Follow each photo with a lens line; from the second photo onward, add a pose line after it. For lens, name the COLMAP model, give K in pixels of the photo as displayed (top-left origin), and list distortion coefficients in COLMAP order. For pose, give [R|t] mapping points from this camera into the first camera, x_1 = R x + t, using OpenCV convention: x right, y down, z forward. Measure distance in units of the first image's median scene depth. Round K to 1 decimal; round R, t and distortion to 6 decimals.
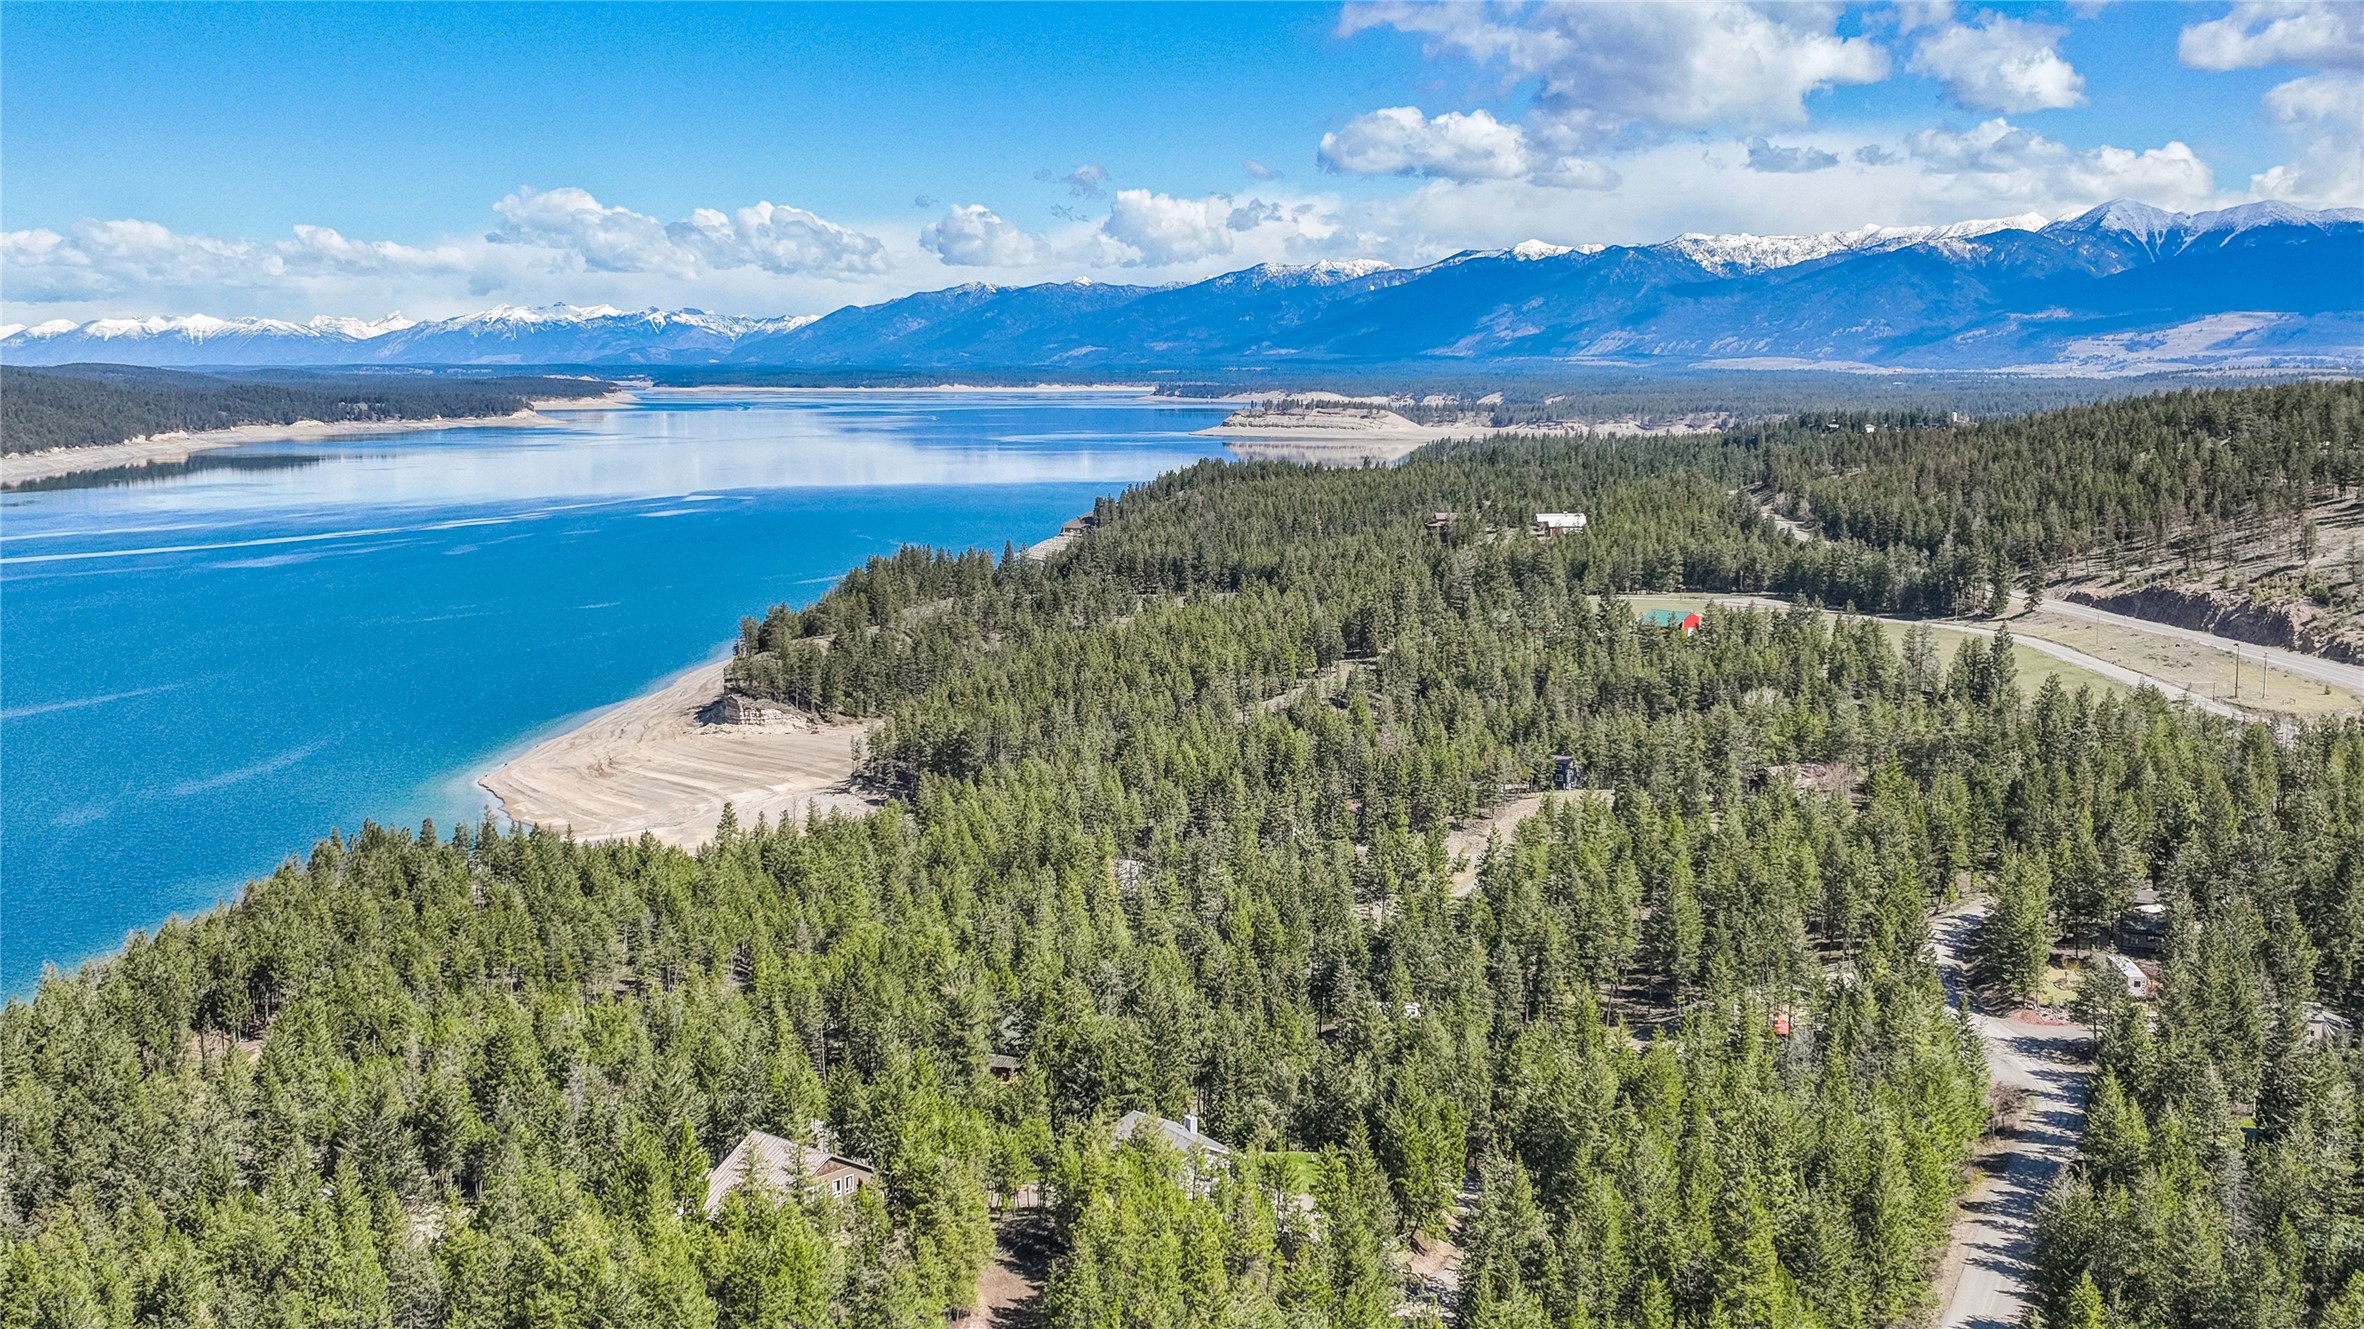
lens RADIAL K [[2490.1, 0, 1184.9], [0, 2490.1, 656.0], [0, 0, 1]] dist [0.008209, 0.000000]
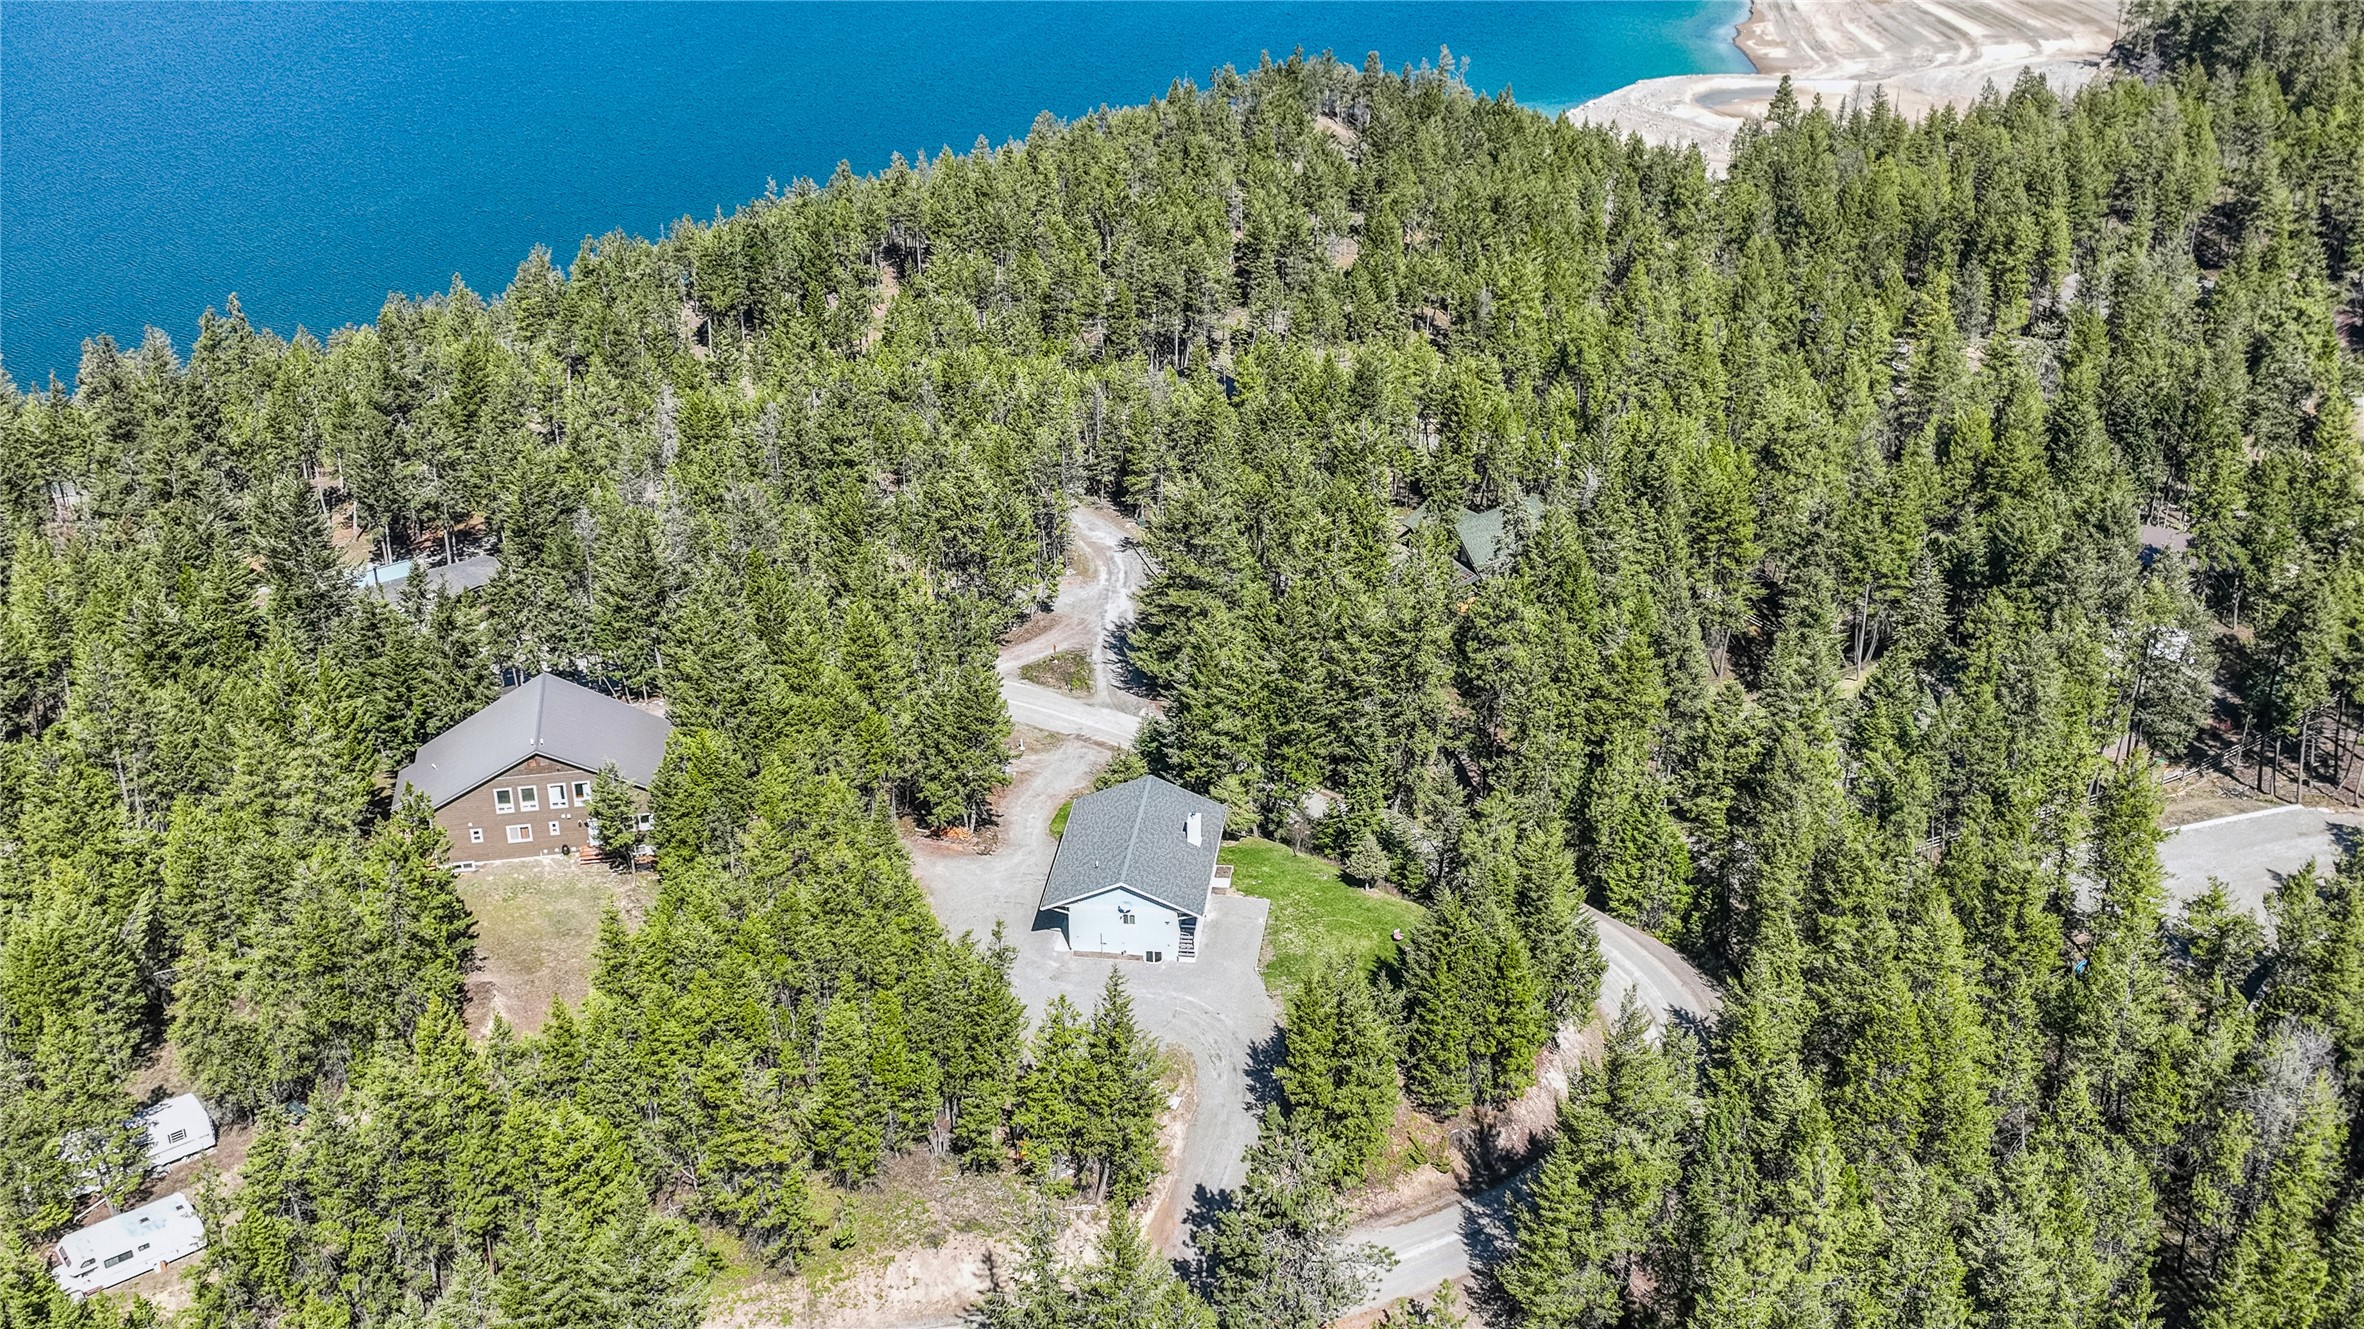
lens RADIAL K [[2490.1, 0, 1200.3], [0, 2490.1, 687.3], [0, 0, 1]] dist [0.008209, 0.000000]
pose [[0.784921, 0.272907, -0.556256, 0.125725], [-0.069179, 0.930760, 0.359026, -0.023421], [0.615721, -0.243326, 0.749453, 0.211107]]
